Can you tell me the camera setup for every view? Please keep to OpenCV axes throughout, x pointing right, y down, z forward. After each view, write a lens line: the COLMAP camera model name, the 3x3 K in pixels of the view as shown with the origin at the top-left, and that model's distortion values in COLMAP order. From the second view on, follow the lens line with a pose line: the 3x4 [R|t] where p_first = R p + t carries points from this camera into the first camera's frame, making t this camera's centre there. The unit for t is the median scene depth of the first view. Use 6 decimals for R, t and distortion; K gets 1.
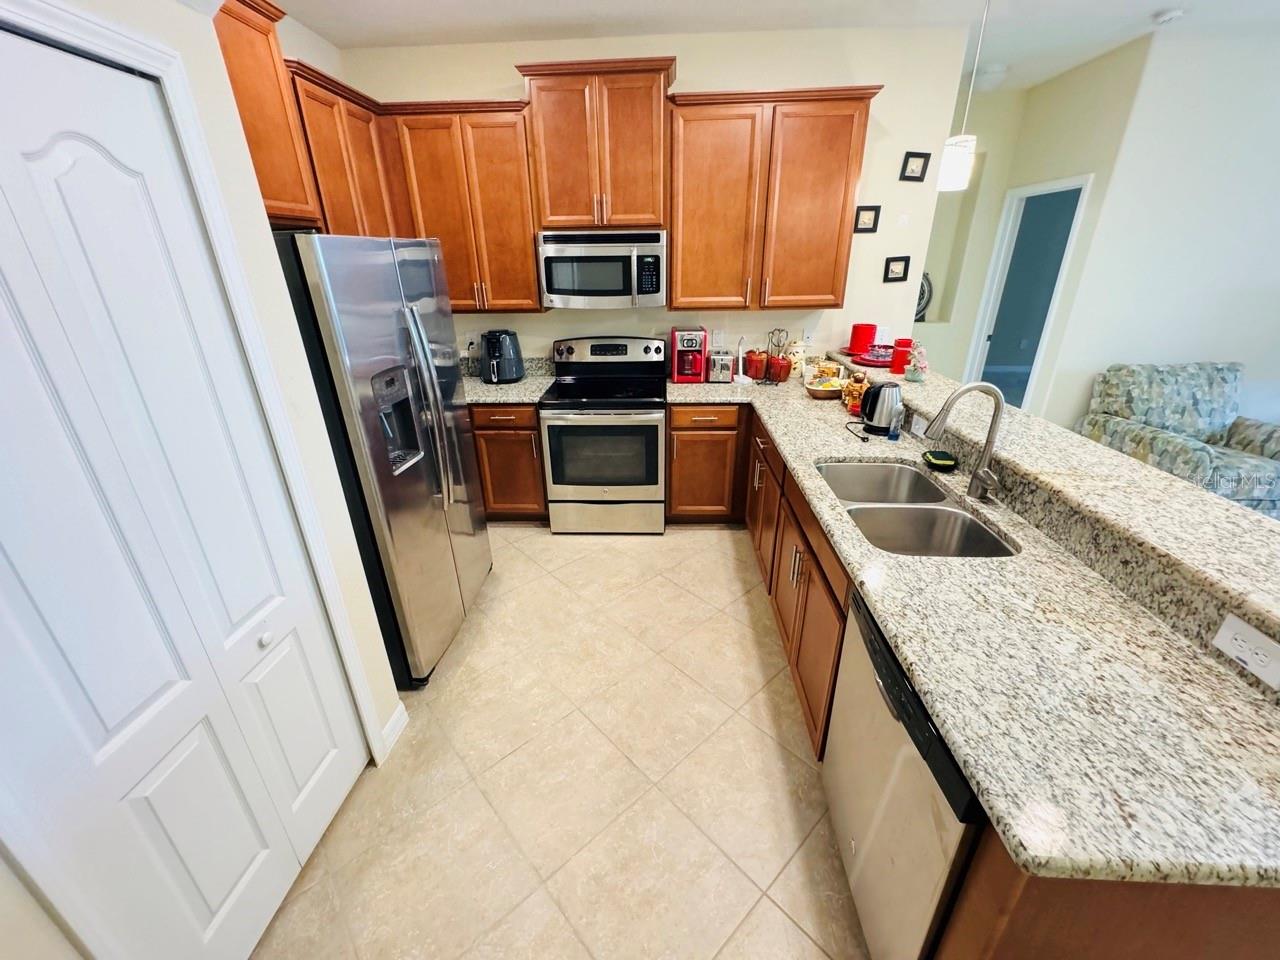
lens RADIAL K [[510.6, 0, 638.1], [0, 510.6, 477.9], [0, 0, 1]] dist [-0.000547, -0.000190]
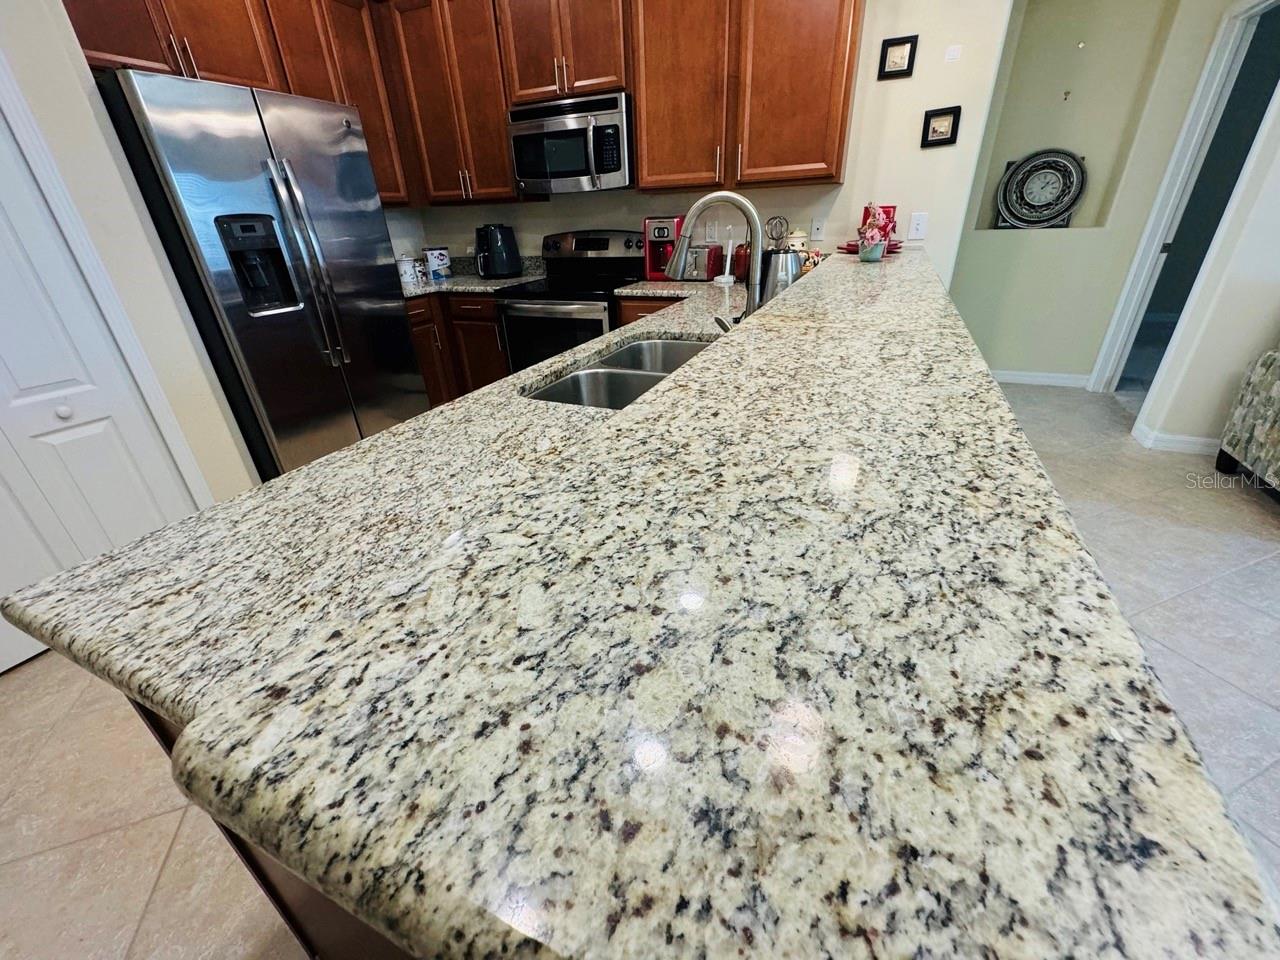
lens RADIAL K [[511.3, 0, 640.0], [0, 511.3, 478.7], [0, 0, 1]] dist [-0.001632, -0.000545]
pose [[0.931420, 0.148900, -0.332094, 0.470031], [-0.122998, 0.987574, 0.097823, 0.085092], [0.342533, -0.050267, 0.938160, 0.143837]]
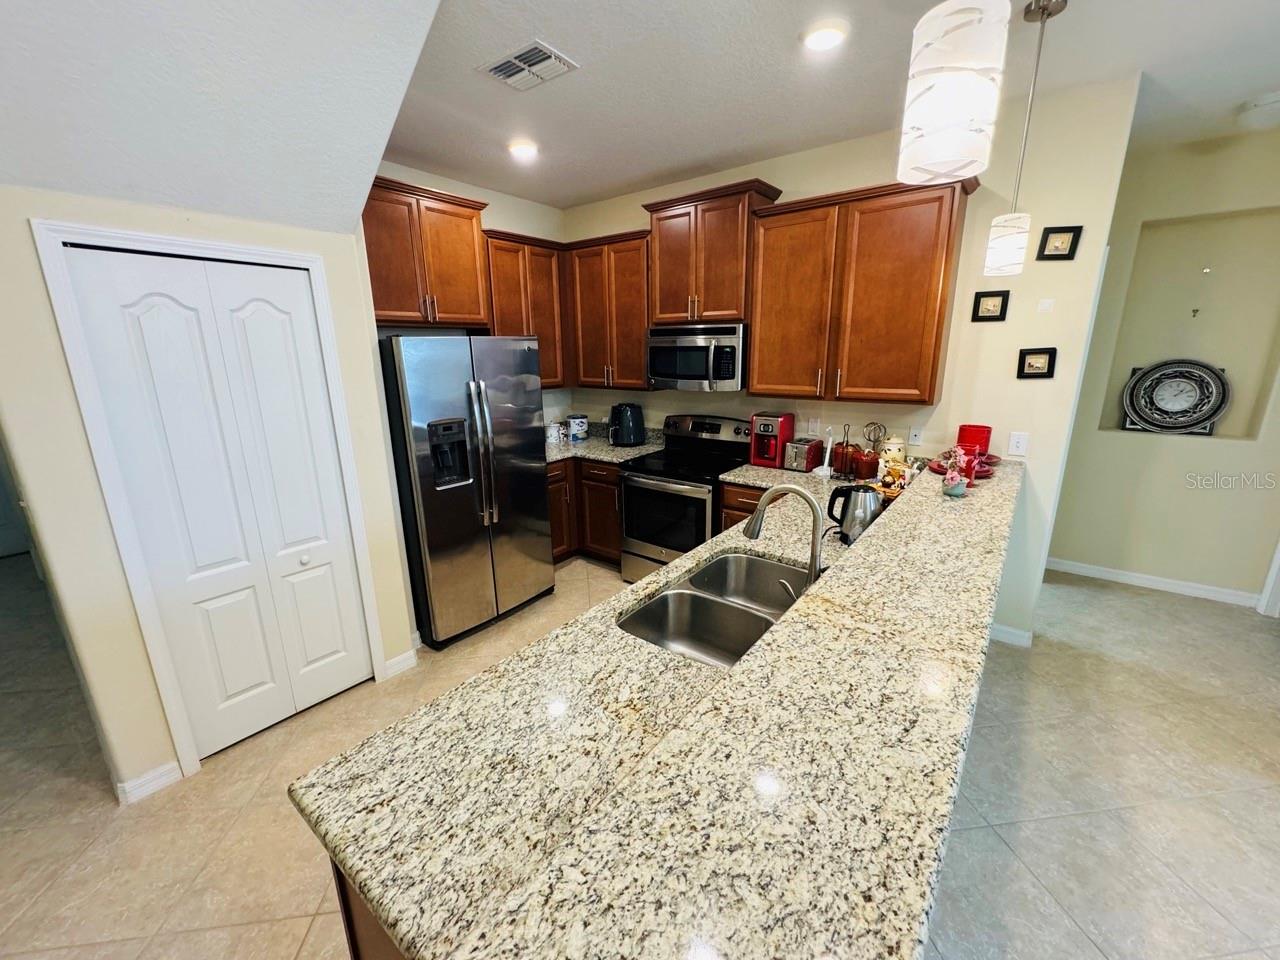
lens RADIAL K [[511.3, 0, 640.0], [0, 511.3, 478.7], [0, 0, 1]] dist [-0.001632, -0.000545]
pose [[0.819346, 0.148648, -0.553693, 0.520822], [-0.227313, 0.970873, -0.075727, -0.036110], [0.526309, 0.187909, 0.829270, 0.050796]]
